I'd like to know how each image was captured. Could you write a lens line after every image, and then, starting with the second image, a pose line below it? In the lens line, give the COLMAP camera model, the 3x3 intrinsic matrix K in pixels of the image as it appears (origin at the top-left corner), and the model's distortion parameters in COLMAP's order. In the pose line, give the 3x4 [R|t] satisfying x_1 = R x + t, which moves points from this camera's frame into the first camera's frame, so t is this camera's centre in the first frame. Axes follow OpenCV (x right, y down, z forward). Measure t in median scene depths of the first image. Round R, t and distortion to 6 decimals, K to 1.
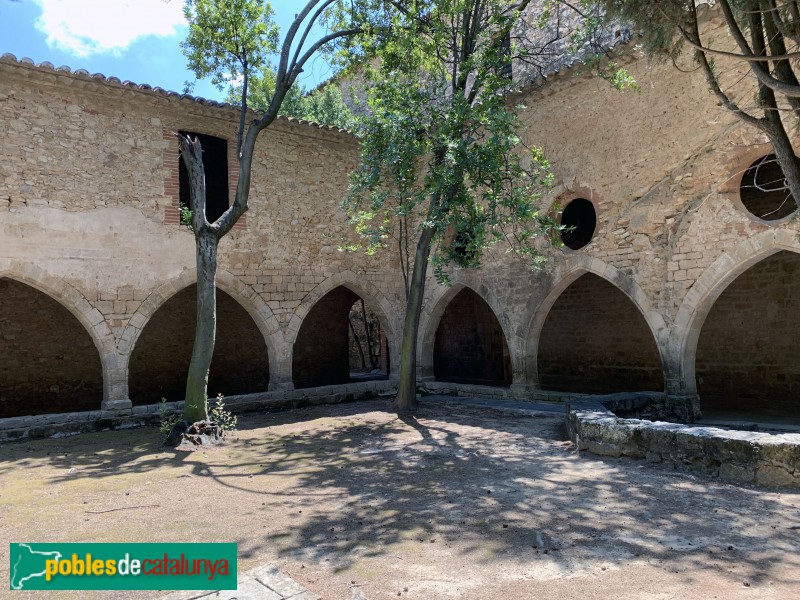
lens RADIAL K [[632.4, 0, 399.6], [0, 632.4, 297.1], [0, 0, 1]] dist [0.035332, -0.001372]
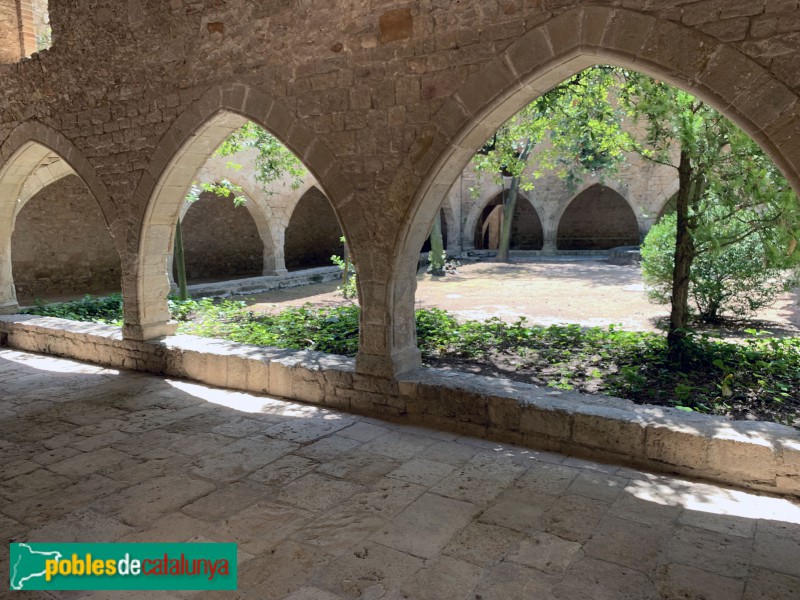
lens RADIAL K [[632.4, 0, 399.5], [0, 632.4, 300.0], [0, 0, 1]] dist [0.035332, -0.001372]
pose [[0.941993, -0.044849, 0.332623, -0.790133], [-0.014740, 0.984548, 0.174496, -0.018836], [-0.335309, -0.169277, 0.926776, -0.513292]]
